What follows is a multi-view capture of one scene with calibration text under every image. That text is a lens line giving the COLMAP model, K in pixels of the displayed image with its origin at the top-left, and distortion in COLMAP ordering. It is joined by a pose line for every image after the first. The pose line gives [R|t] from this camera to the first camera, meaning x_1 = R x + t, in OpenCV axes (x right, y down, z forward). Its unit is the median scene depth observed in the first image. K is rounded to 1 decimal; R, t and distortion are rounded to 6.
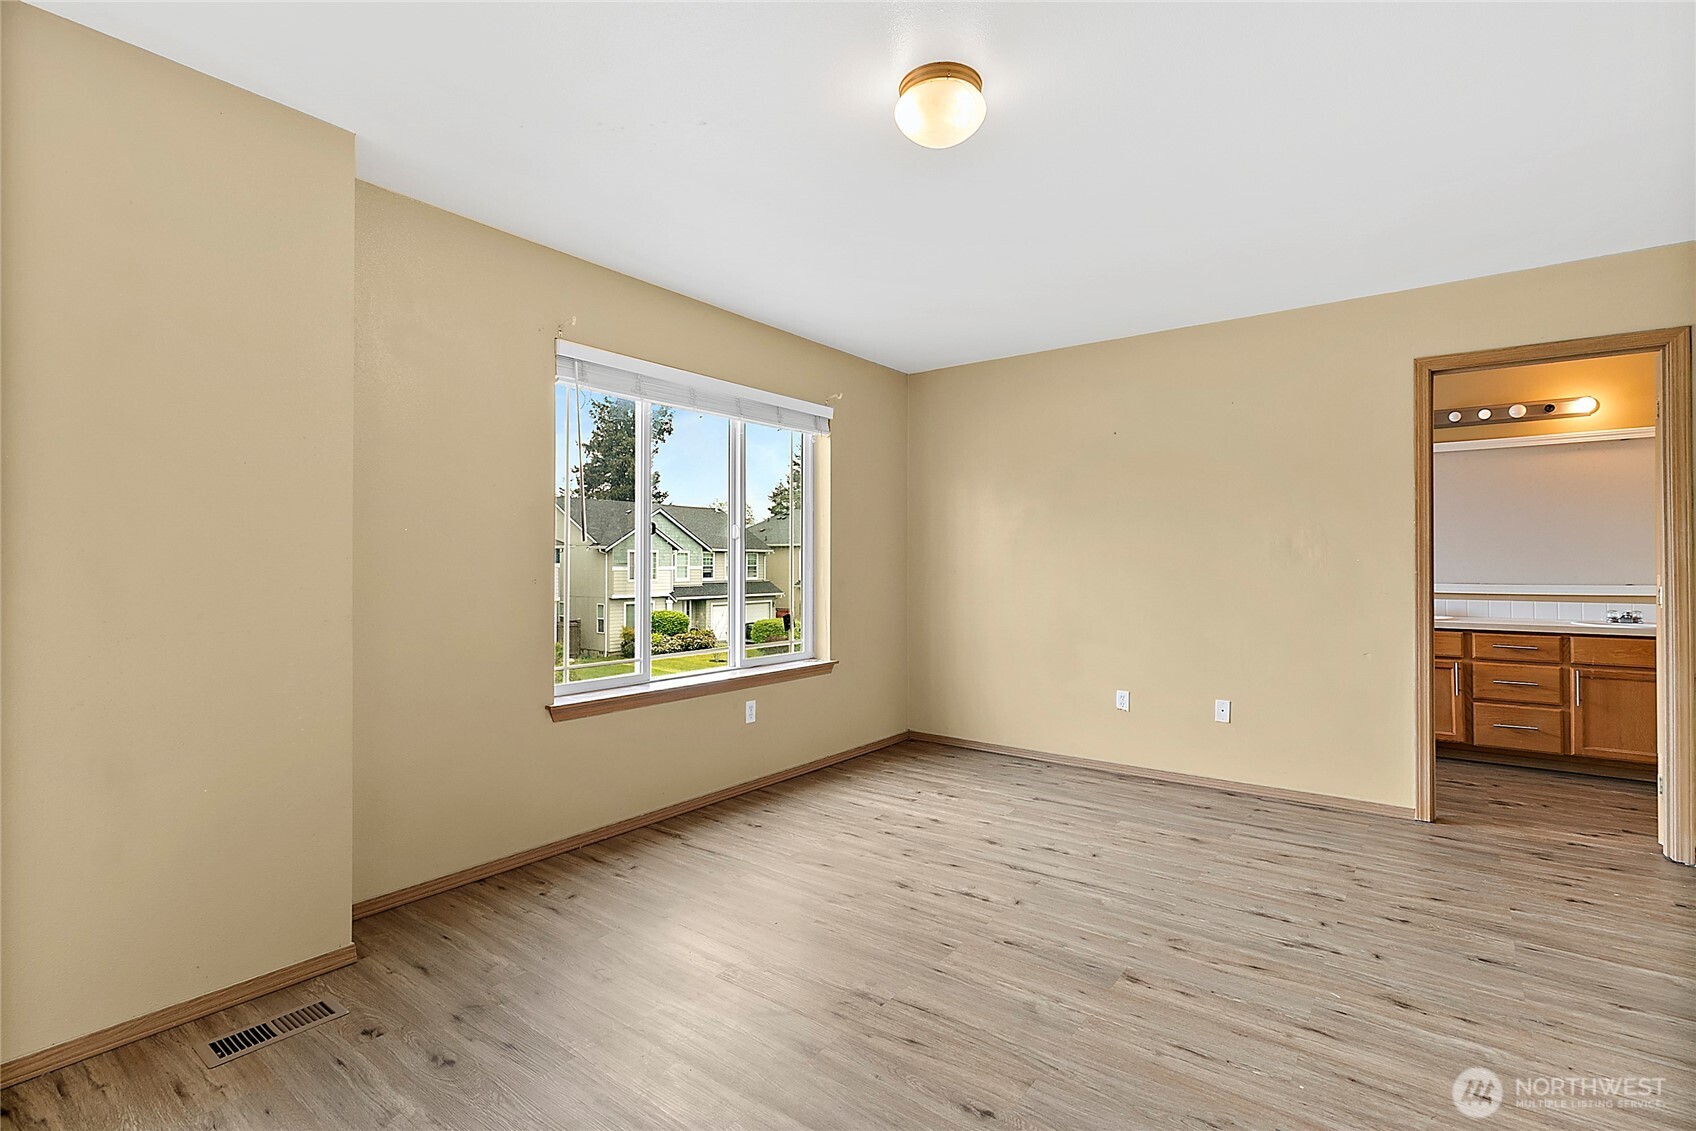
lens RADIAL K [[793.1, 0, 852.4], [0, 793.1, 561.5], [0, 0, 1]] dist [0.001681, 0.000785]
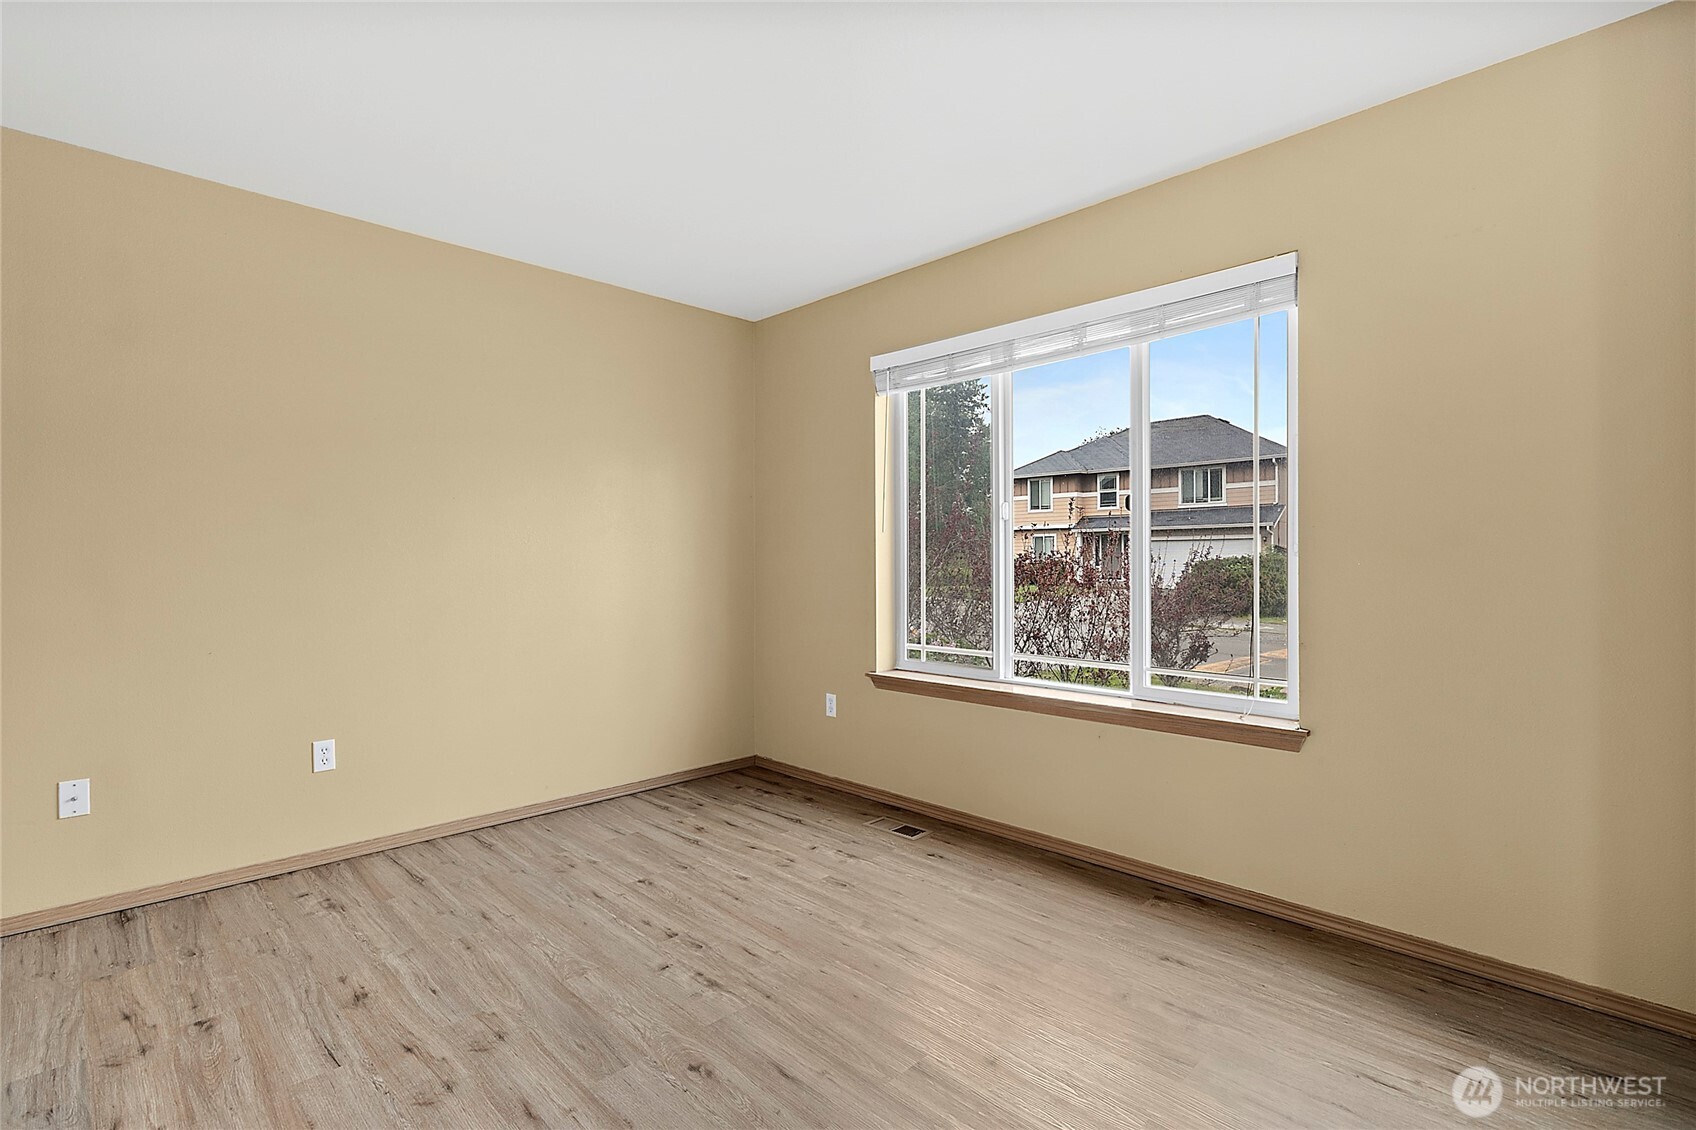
lens RADIAL K [[793.1, 0, 852.7], [0, 793.1, 569.9], [0, 0, 1]] dist [0.001681, 0.000785]
pose [[-0.152028, 0.012385, -0.988299, 0.726320], [0.008195, 0.999903, 0.011270, 0.014253], [0.988342, -0.006386, -0.152115, 1.061030]]
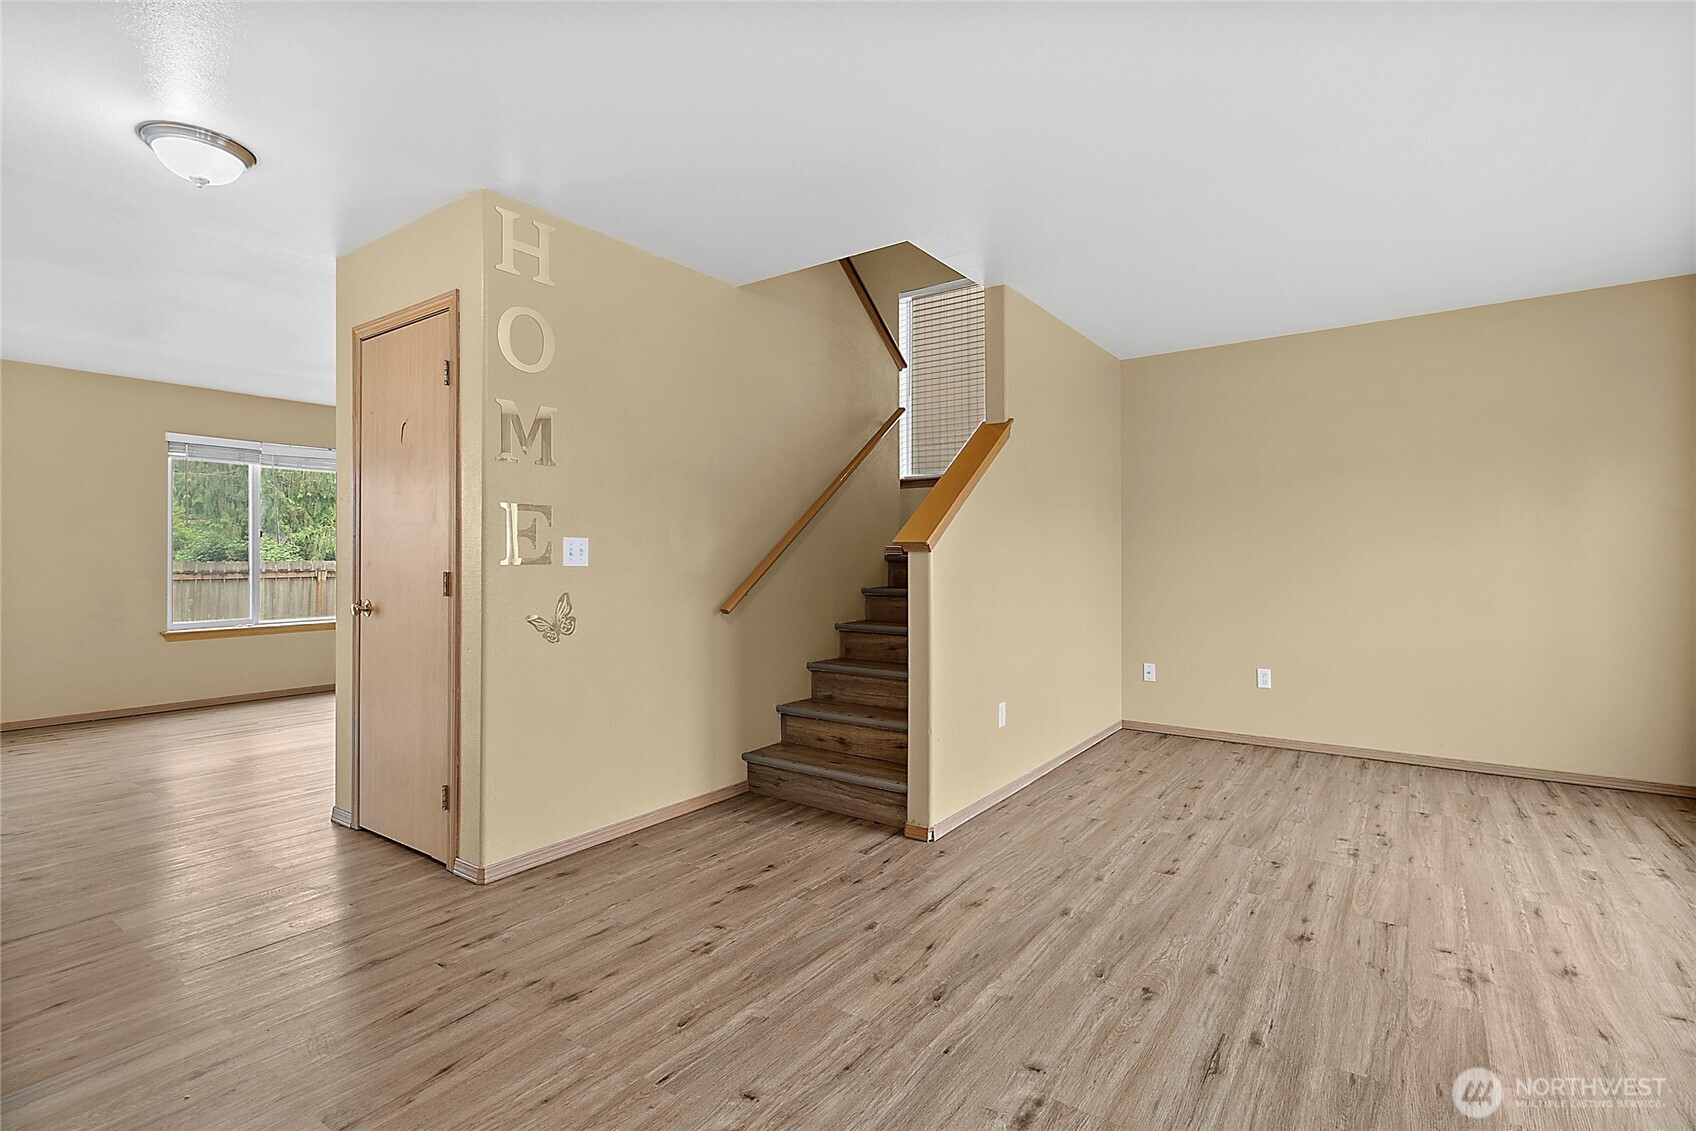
lens RADIAL K [[793.1, 0, 849.5], [0, 793.1, 558.0], [0, 0, 1]] dist [0.001681, 0.000785]
pose [[-0.999870, 0.002738, -0.015887, 0.706276], [0.002845, 0.999974, -0.006699, 0.019211], [0.015868, -0.006743, -0.999851, 1.729358]]
